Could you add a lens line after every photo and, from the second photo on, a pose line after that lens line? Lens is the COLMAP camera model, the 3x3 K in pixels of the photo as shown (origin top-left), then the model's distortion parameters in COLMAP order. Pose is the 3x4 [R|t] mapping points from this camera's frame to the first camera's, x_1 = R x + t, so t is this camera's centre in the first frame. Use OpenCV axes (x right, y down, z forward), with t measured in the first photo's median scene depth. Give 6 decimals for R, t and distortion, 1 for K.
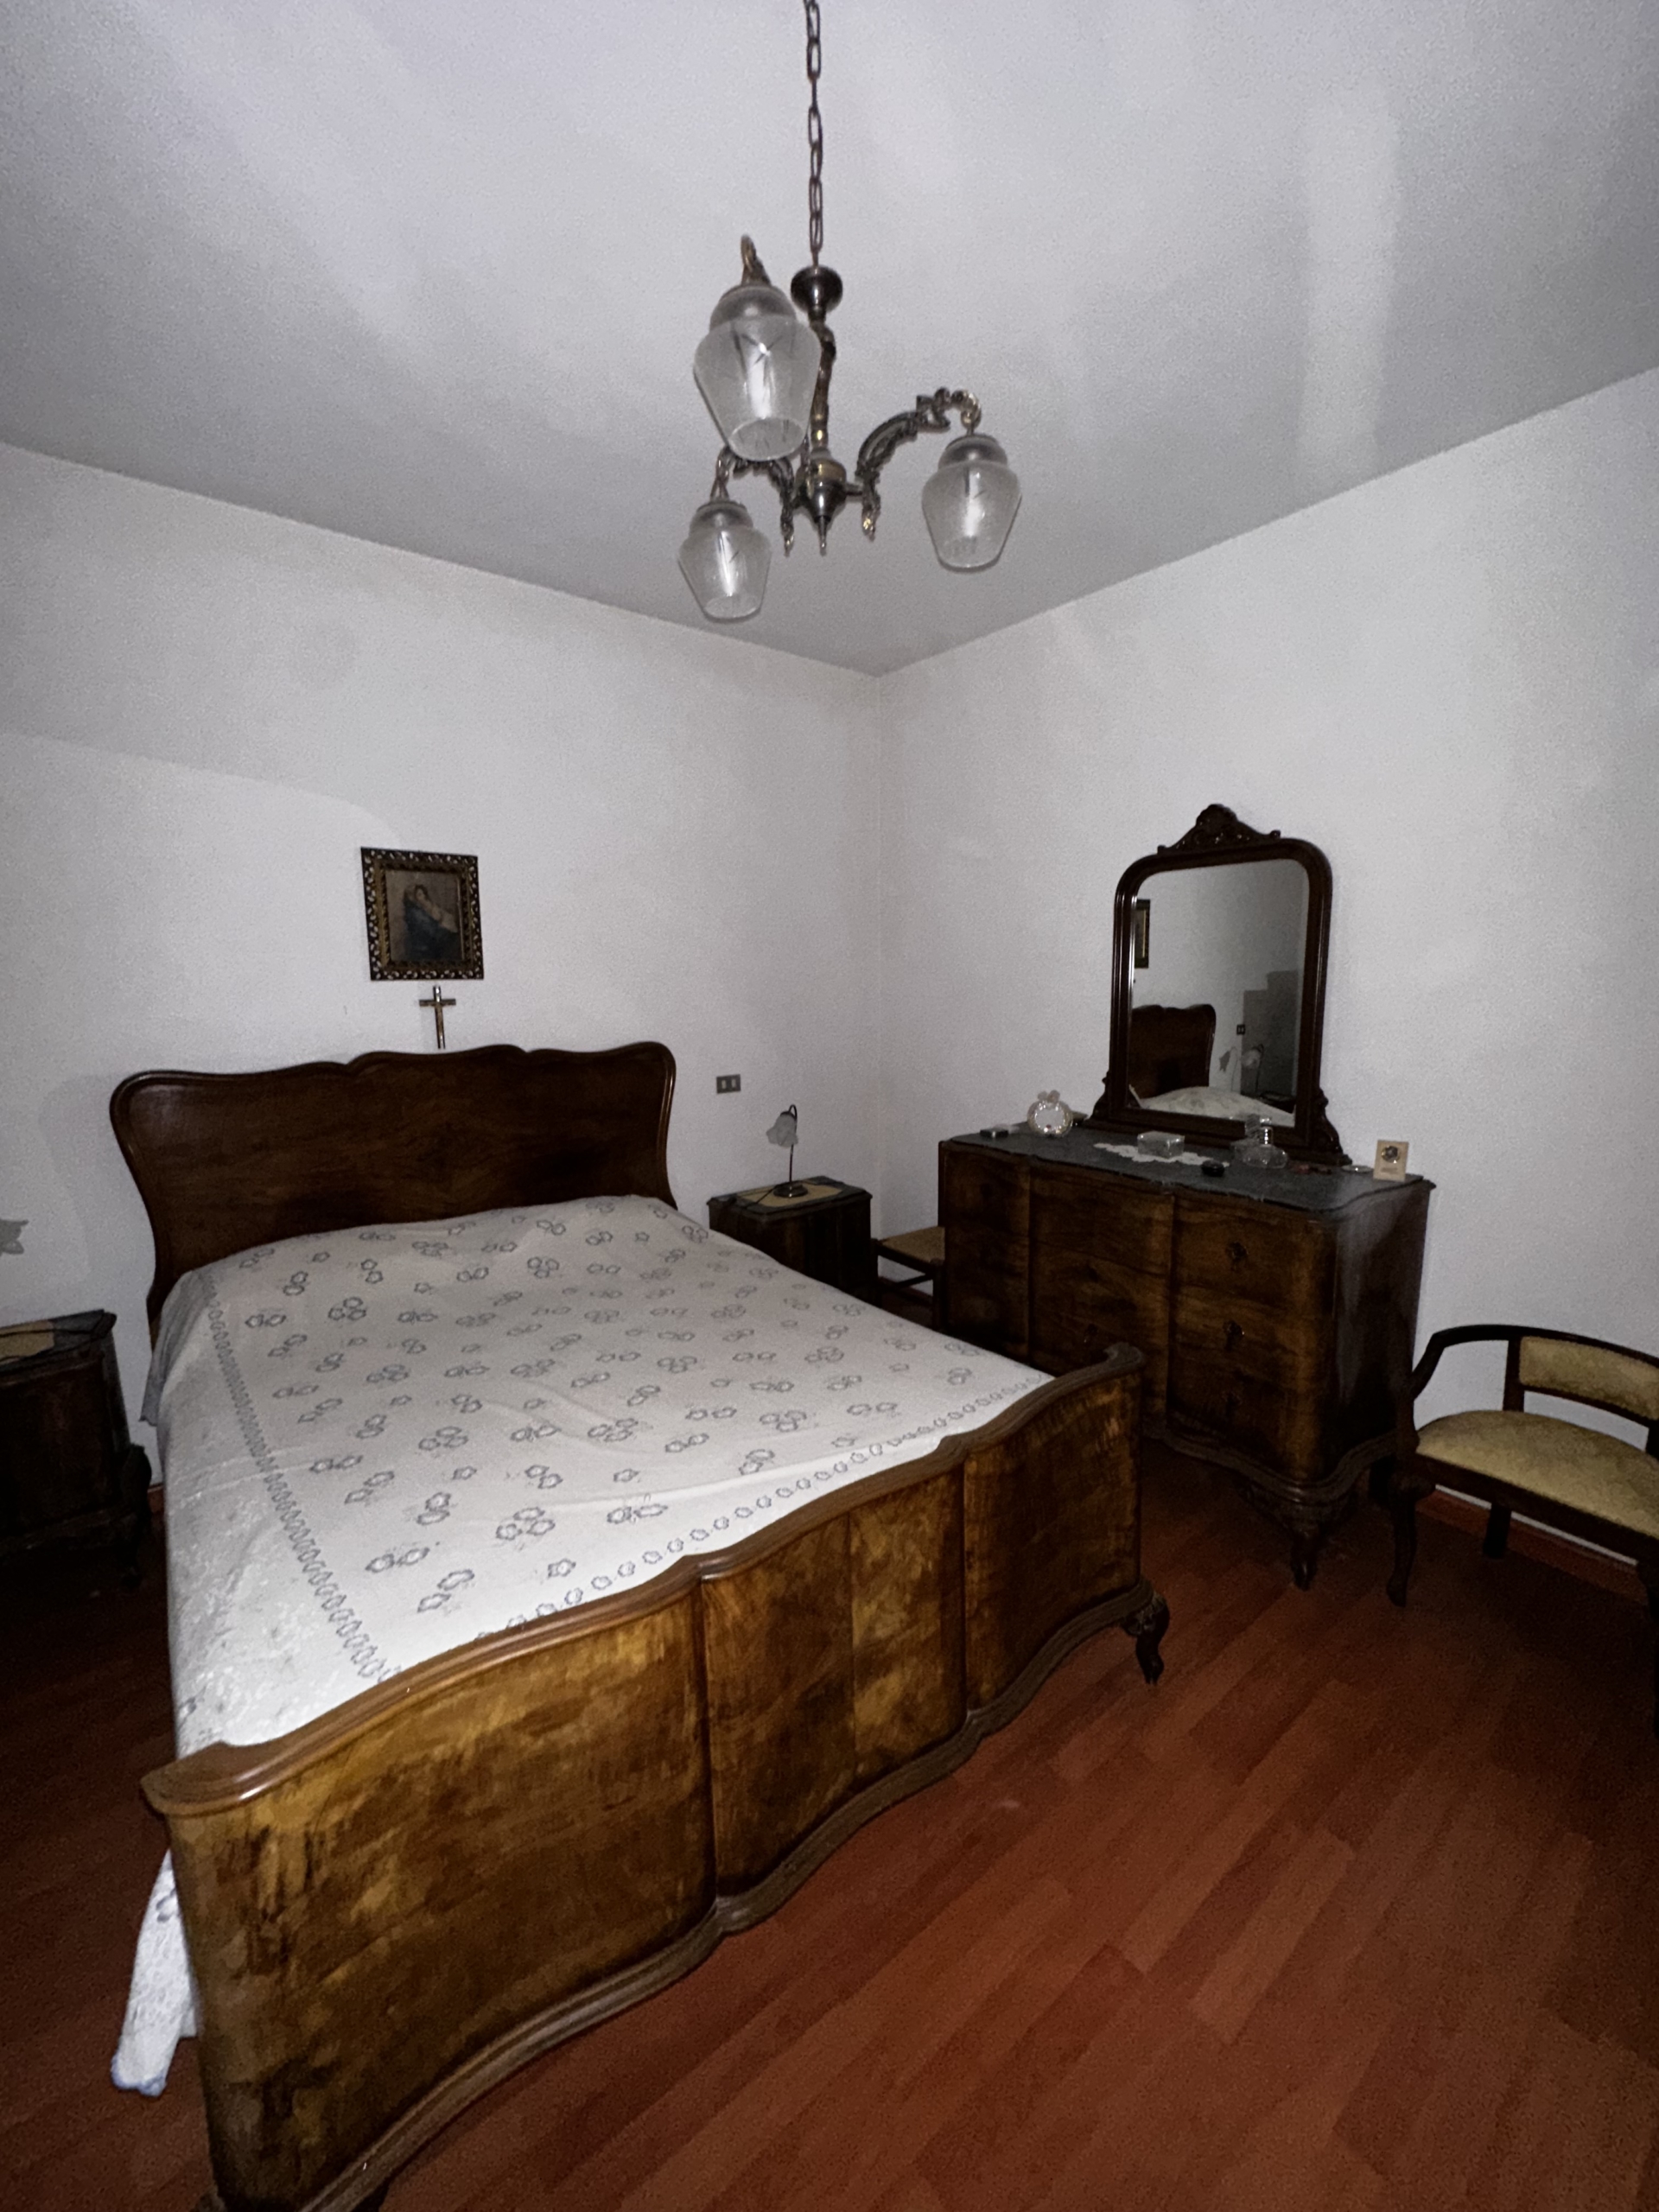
lens RADIAL K [[883.8, 0, 839.7], [0, 883.8, 1103.3], [0, 0, 1]] dist [-0.004468, 0.001088]
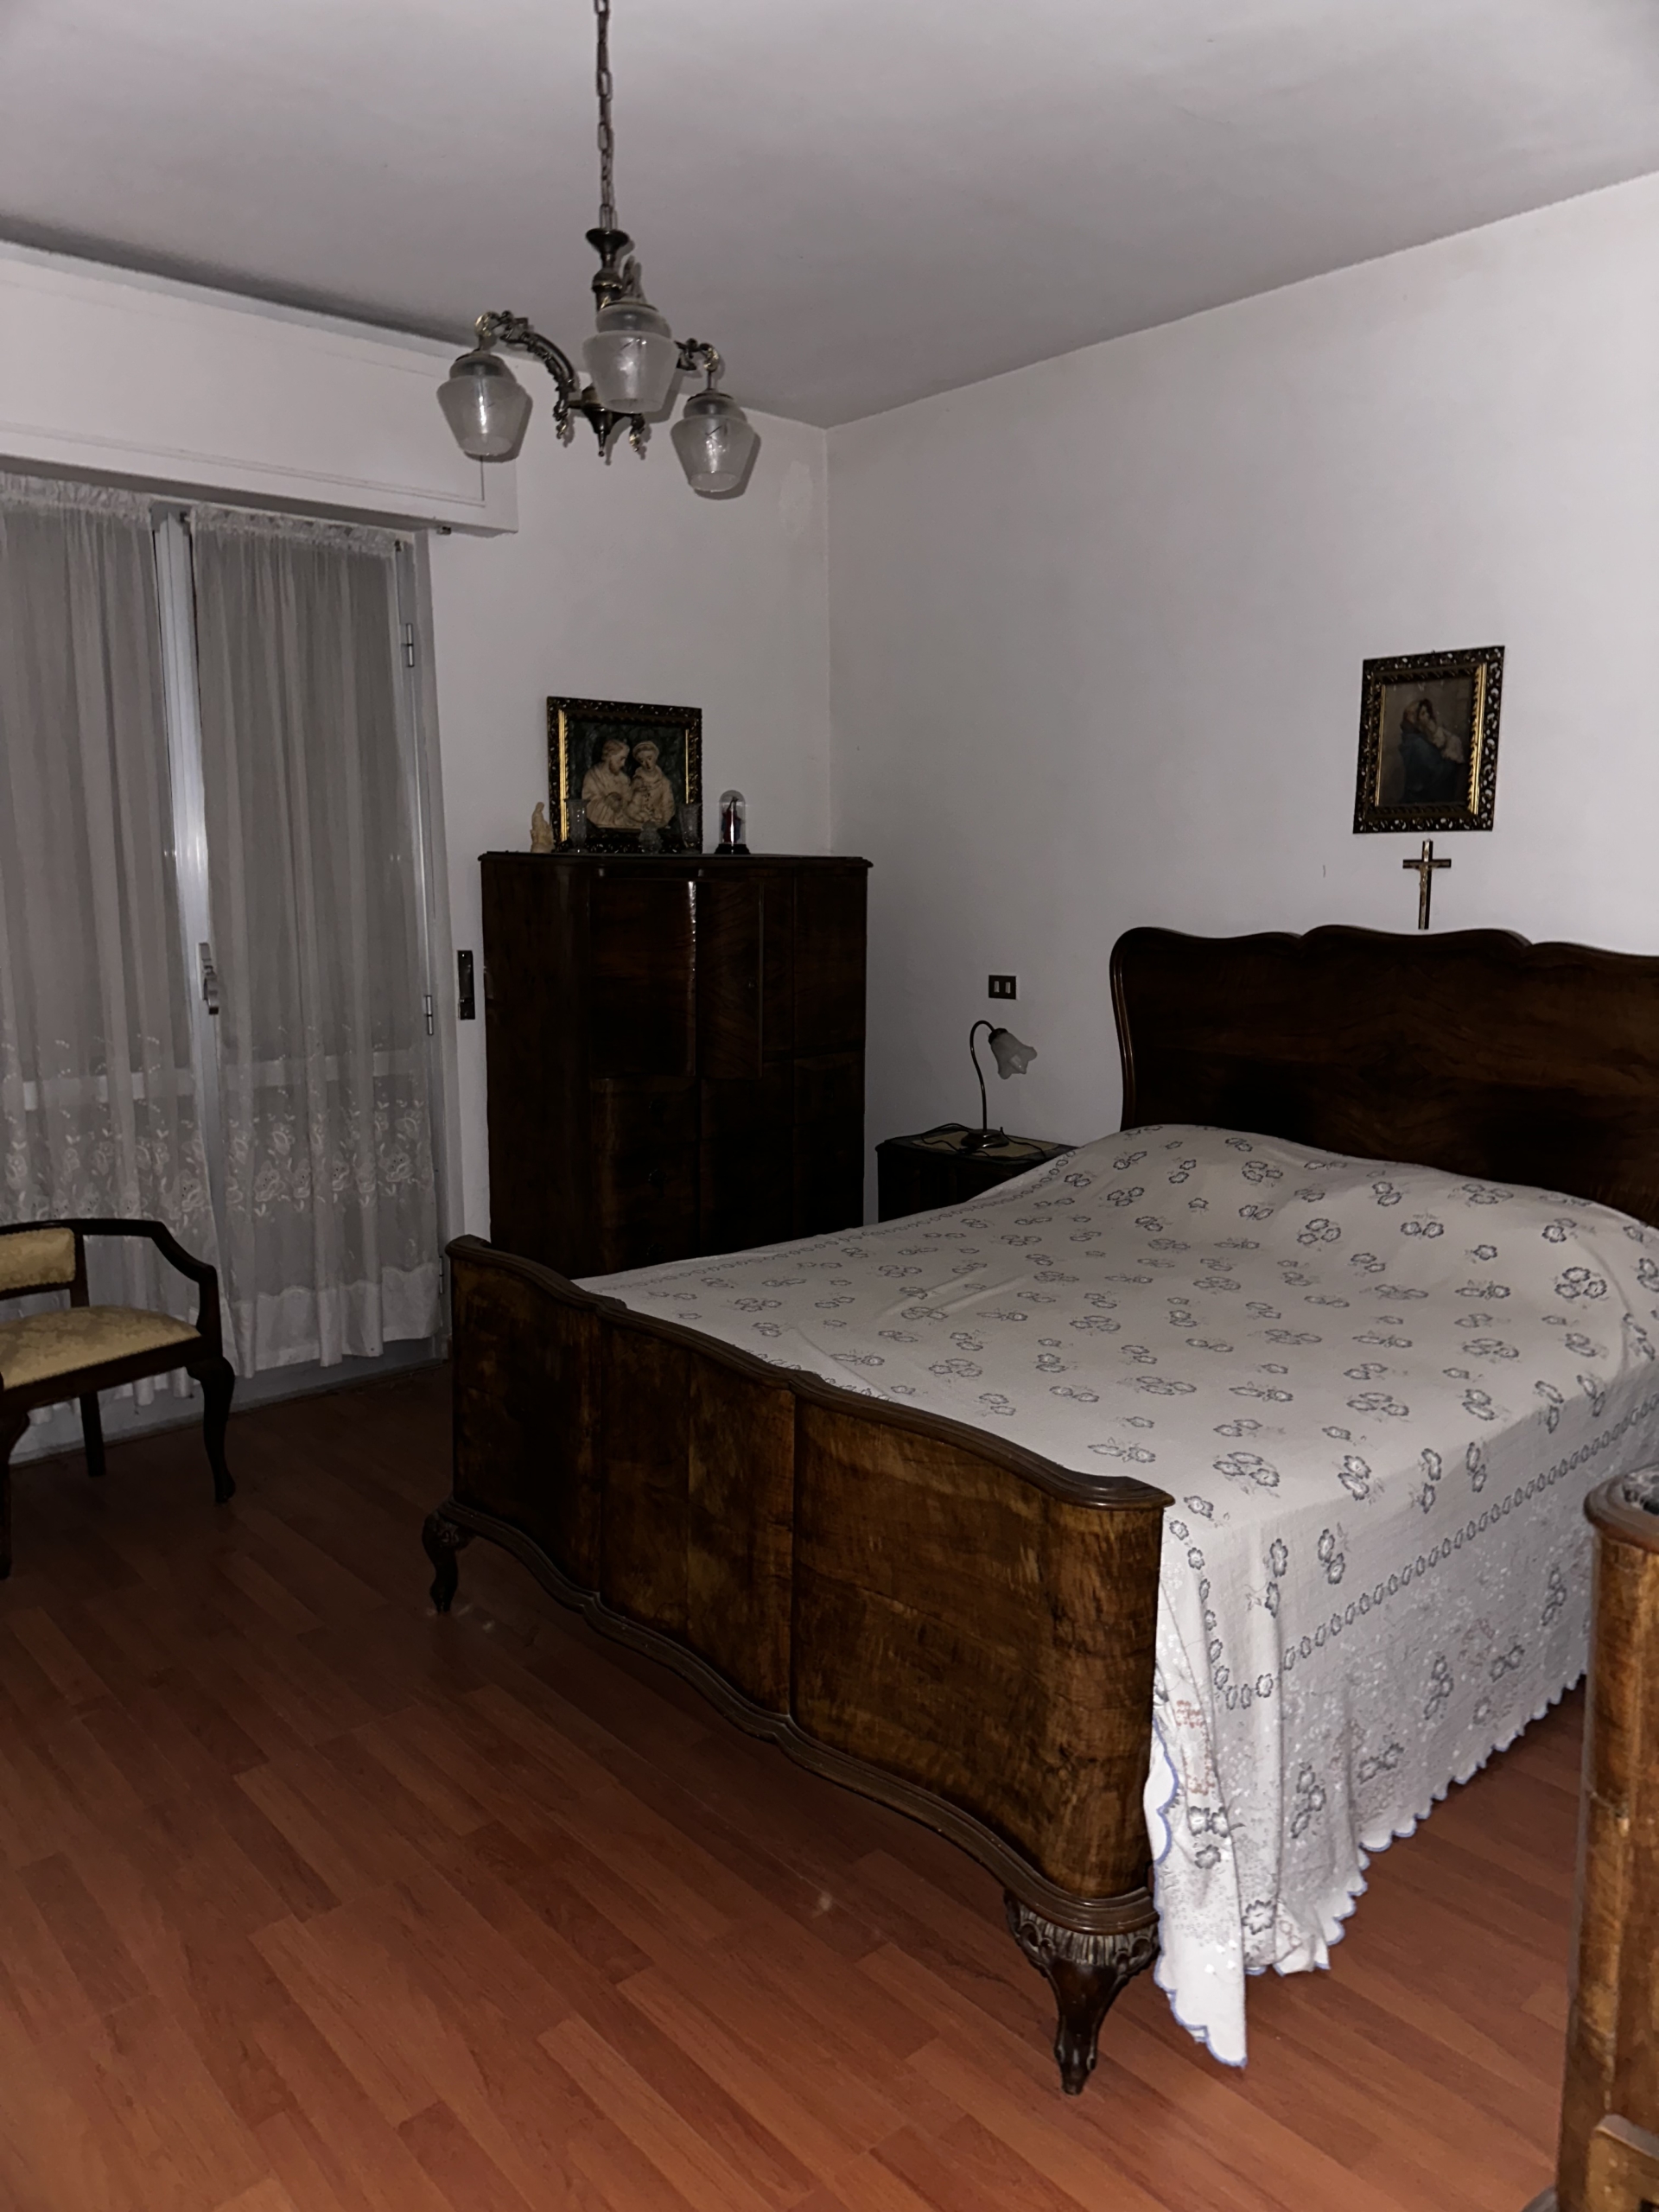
lens RADIAL K [[1553.5, 0, 836.3], [0, 1553.5, 1103.0], [0, 0, 1]] dist [0.036429, -0.014831]
pose [[0.054302, 0.167760, -0.984331, 0.813048], [-0.142073, 0.977054, 0.158682, -0.058730], [0.988366, 0.131230, 0.076890, 0.464735]]
